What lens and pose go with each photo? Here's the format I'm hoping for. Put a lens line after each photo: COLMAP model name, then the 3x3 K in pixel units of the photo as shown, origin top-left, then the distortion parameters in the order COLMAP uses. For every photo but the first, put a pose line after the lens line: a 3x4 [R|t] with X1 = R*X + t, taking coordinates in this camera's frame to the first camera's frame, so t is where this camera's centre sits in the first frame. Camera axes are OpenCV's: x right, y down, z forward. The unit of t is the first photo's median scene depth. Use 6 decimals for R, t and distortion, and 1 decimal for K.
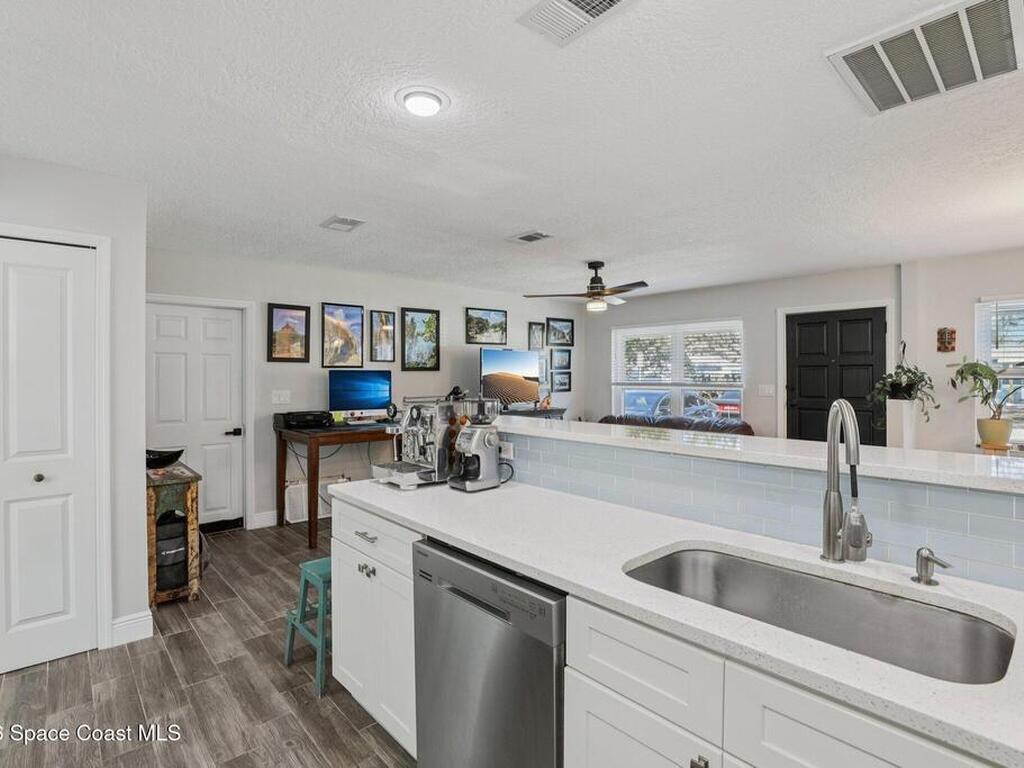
lens RADIAL K [[531.7, 0, 512.0], [0, 531.7, 384.0], [0, 0, 1]] dist [-0.036580, 0.001596]
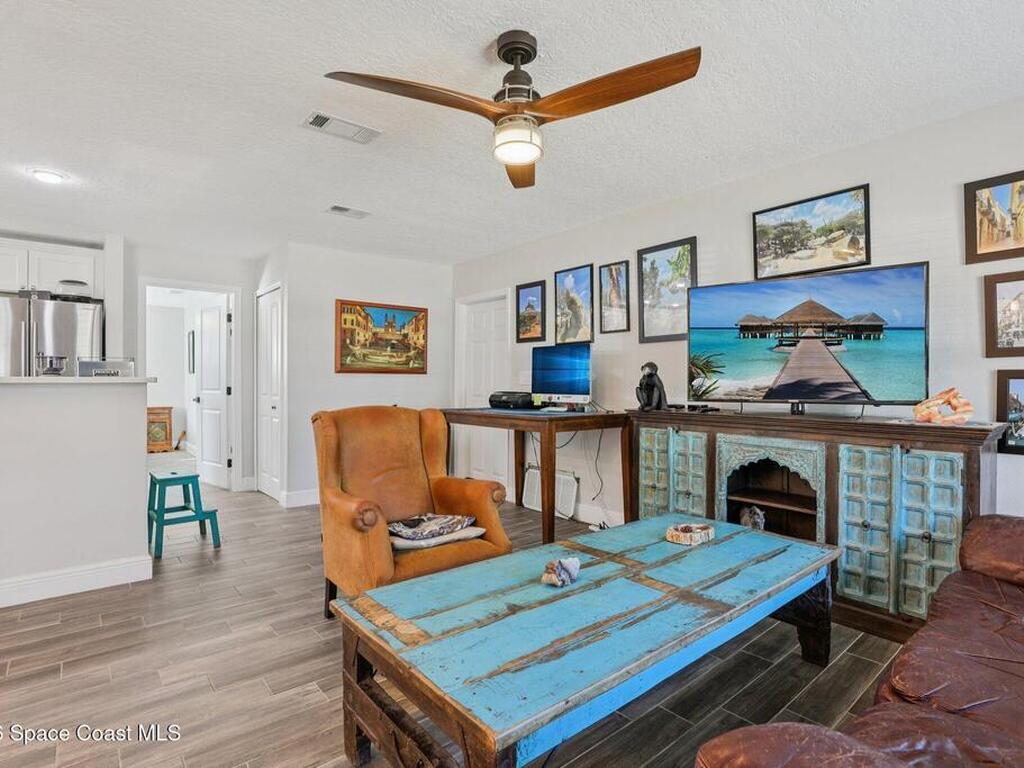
lens RADIAL K [[531.7, 0, 512.0], [0, 531.7, 384.0], [0, 0, 1]] dist [-0.036580, 0.001596]
pose [[-0.026210, 0.003815, -0.999649, 0.511334], [-0.016450, 0.999856, 0.004247, 0.029677], [0.999521, 0.016555, -0.026143, 0.912396]]
